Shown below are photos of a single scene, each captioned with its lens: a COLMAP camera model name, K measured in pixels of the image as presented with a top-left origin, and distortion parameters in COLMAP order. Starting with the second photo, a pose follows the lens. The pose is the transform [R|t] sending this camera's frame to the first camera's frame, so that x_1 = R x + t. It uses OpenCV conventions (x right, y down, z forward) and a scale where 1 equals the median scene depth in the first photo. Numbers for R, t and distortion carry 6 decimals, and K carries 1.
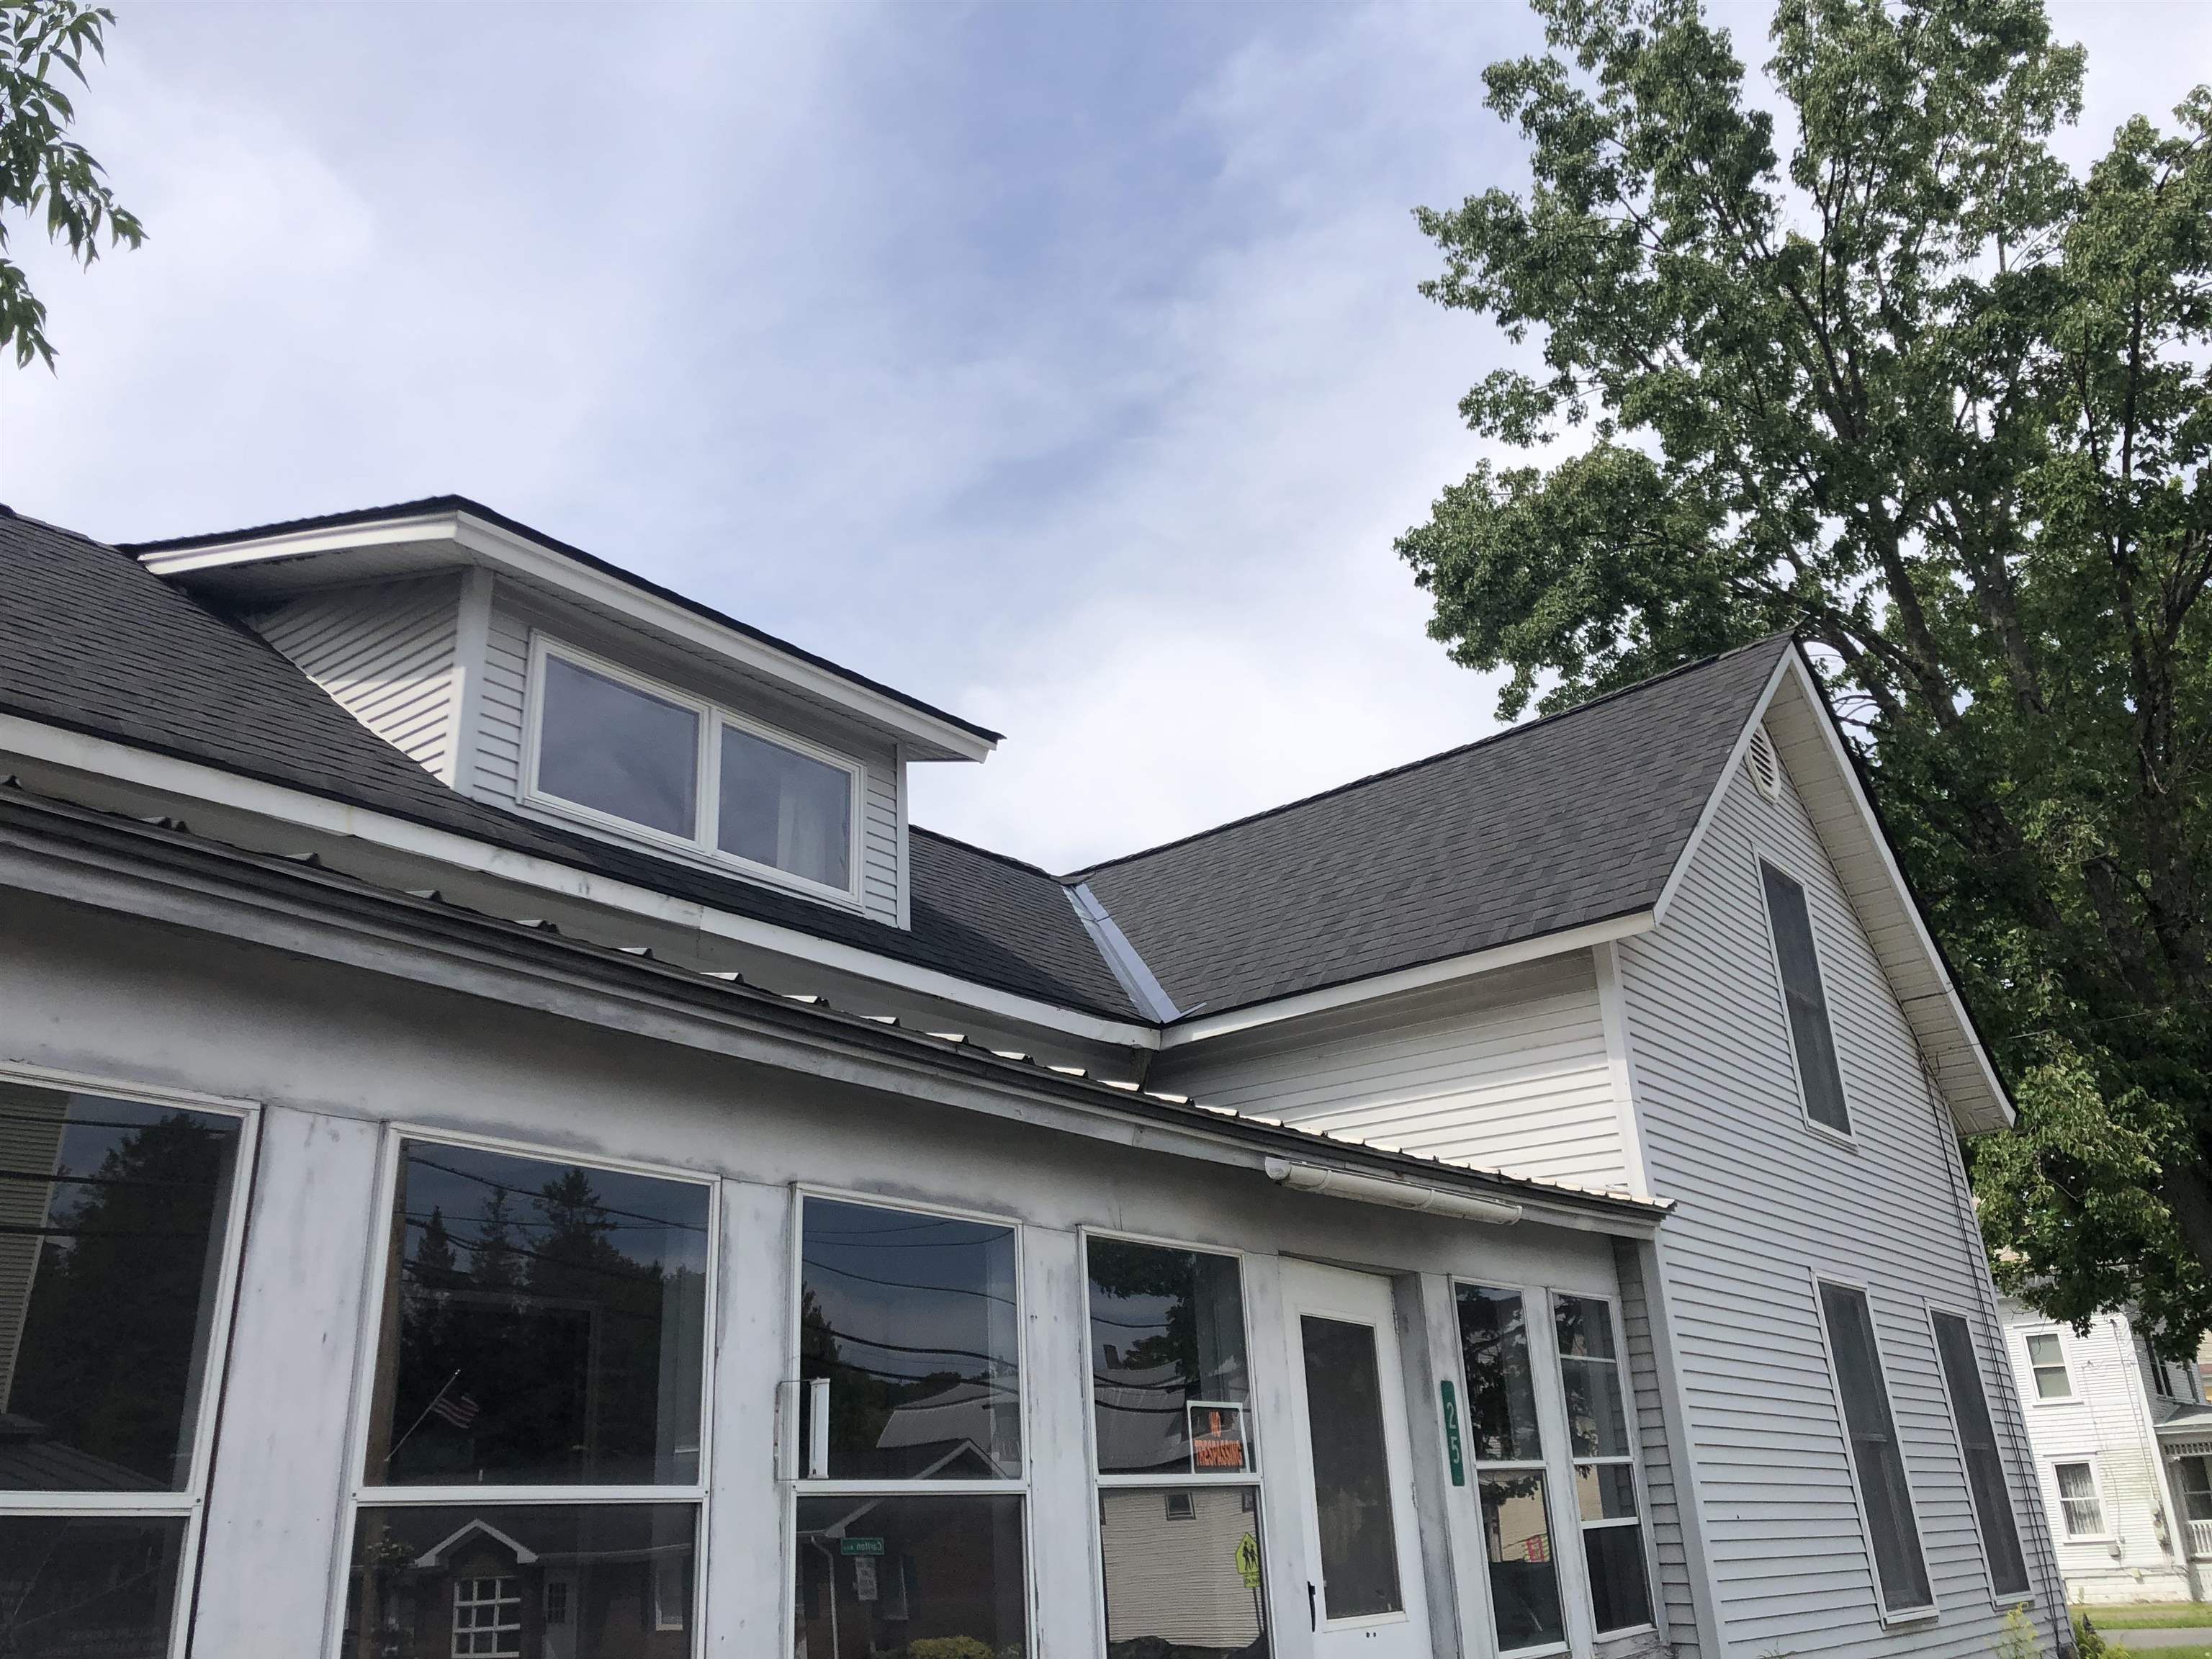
lens RADIAL K [[1801.3, 0, 1106.0], [0, 1801.3, 829.5], [0, 0, 1]] dist [0.045387, -0.050103]
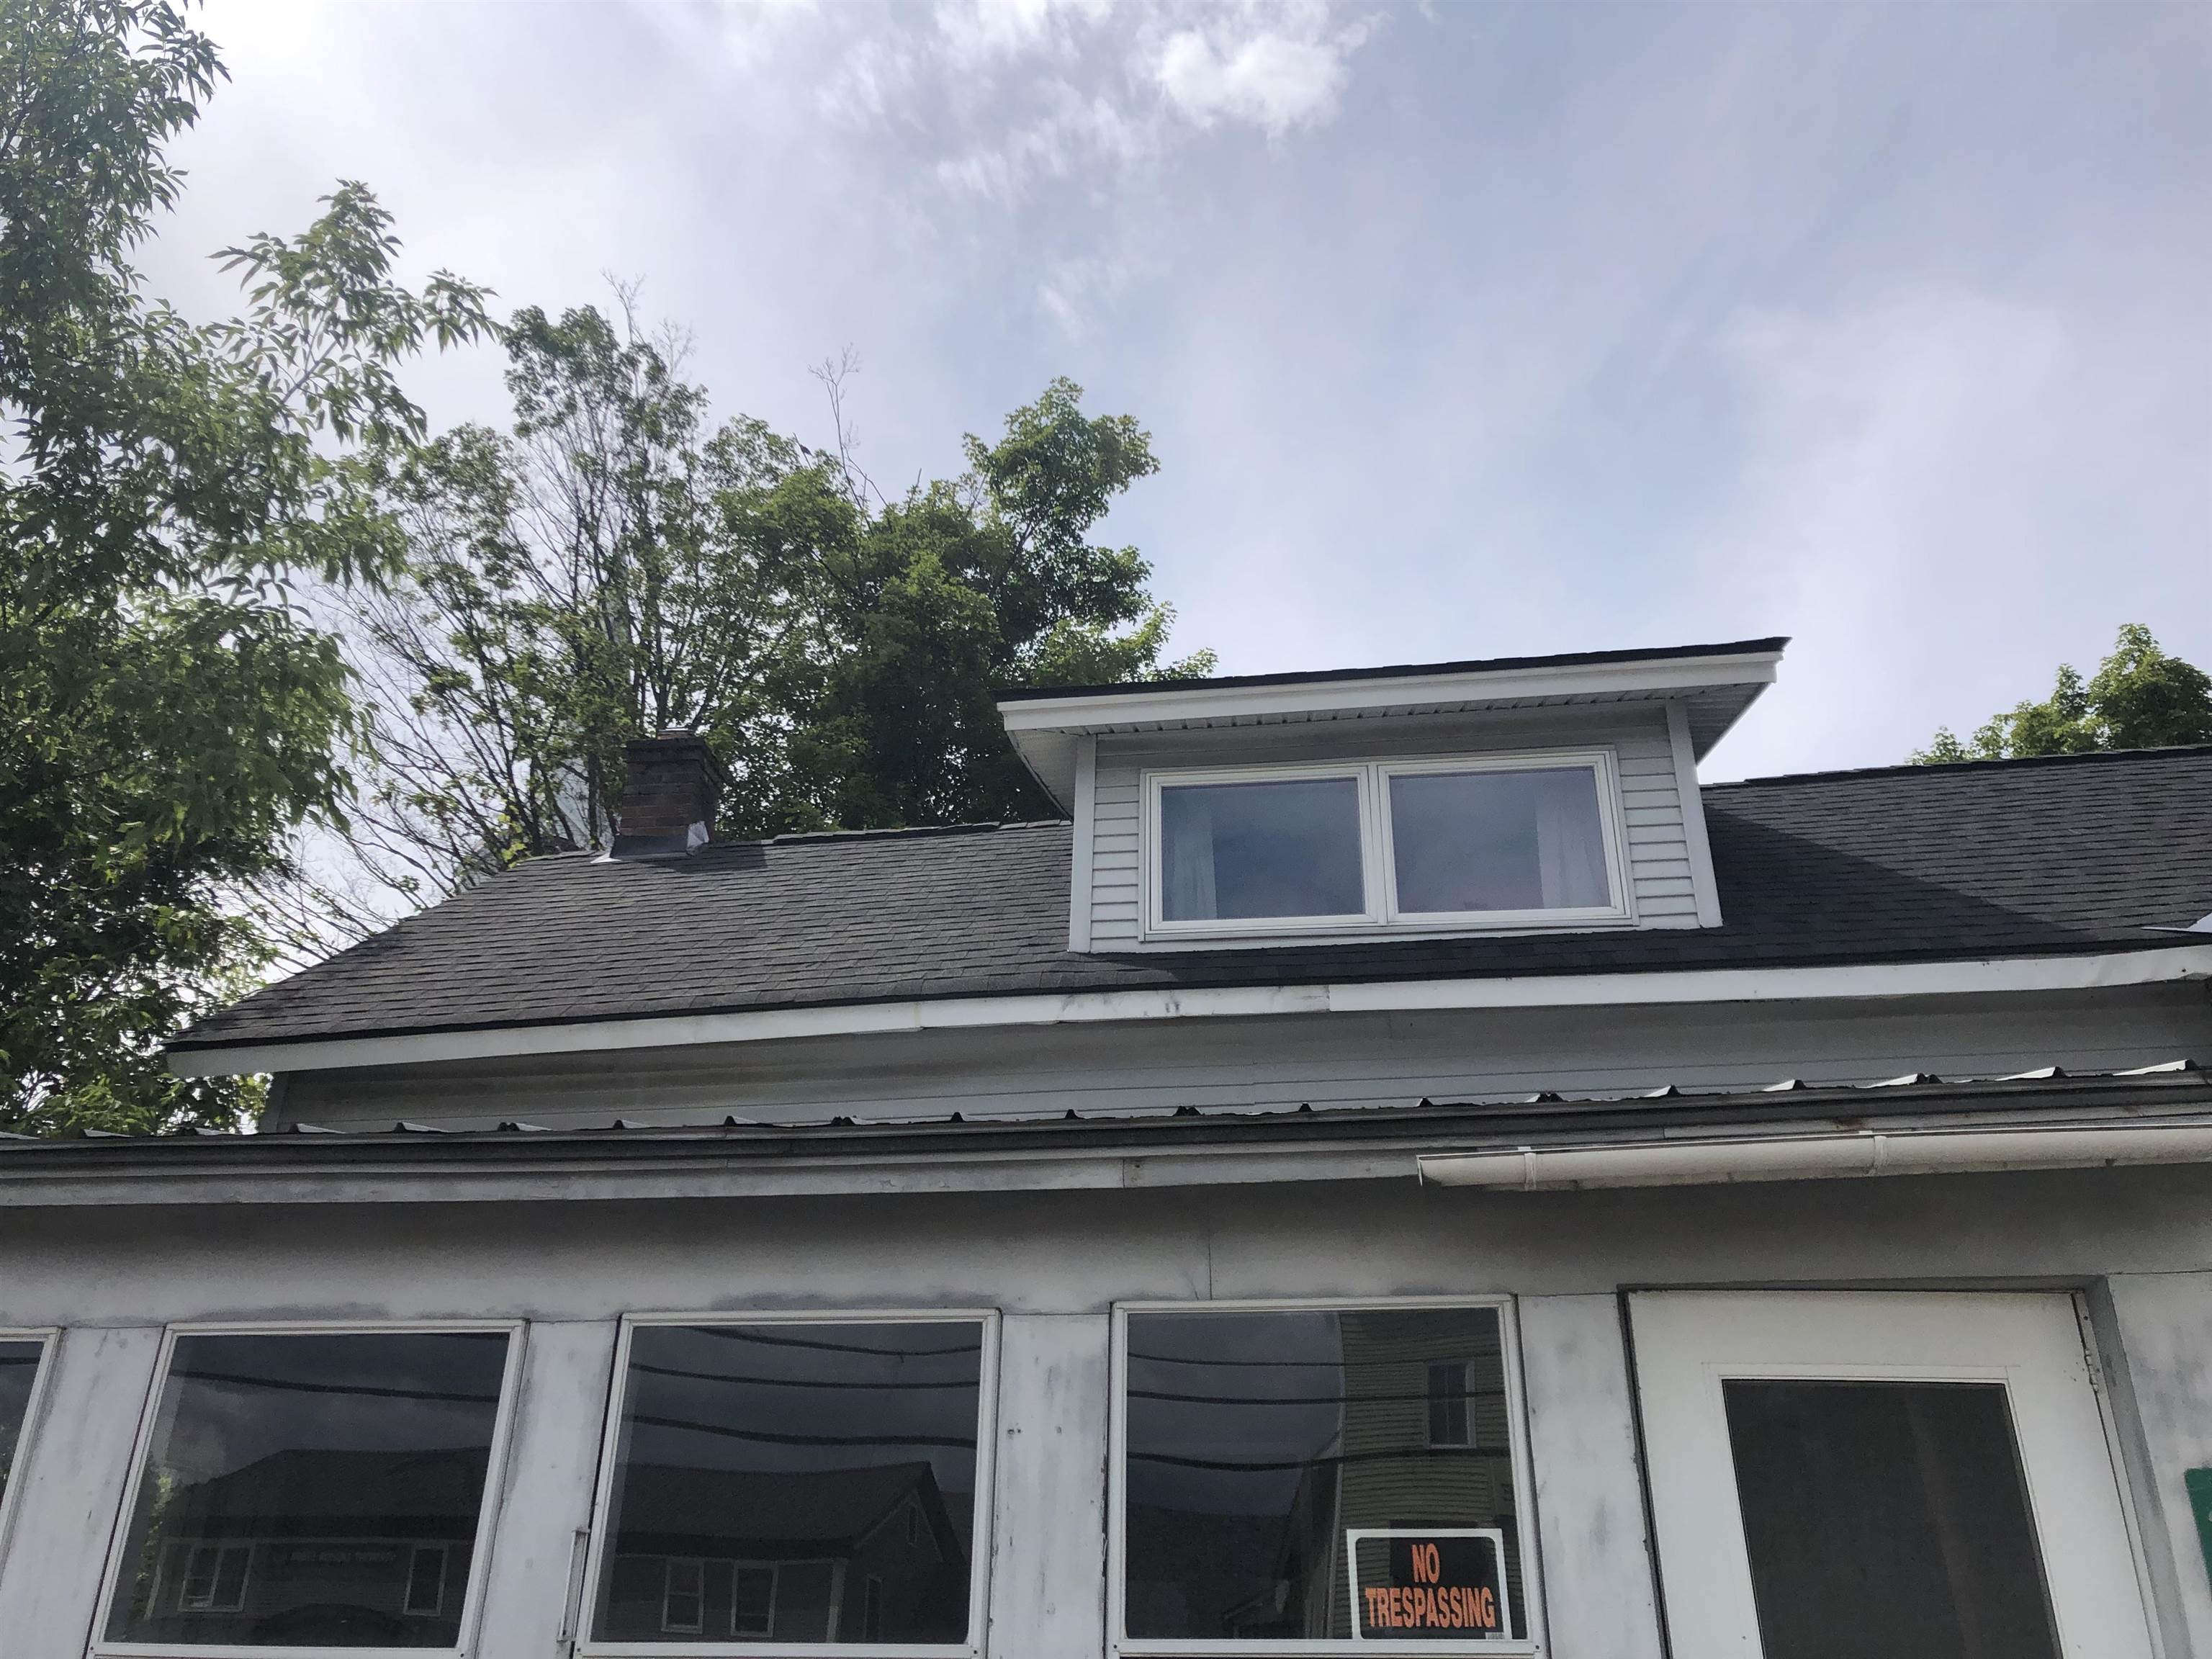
lens RADIAL K [[1801.3, 0, 1106.0], [0, 1801.3, 829.5], [0, 0, 1]] dist [0.045387, -0.050103]
pose [[0.518994, -0.342974, -0.782952, 0.578028], [0.281226, 0.933490, -0.222502, 0.178410], [0.807191, -0.104710, 0.580929, 0.507091]]
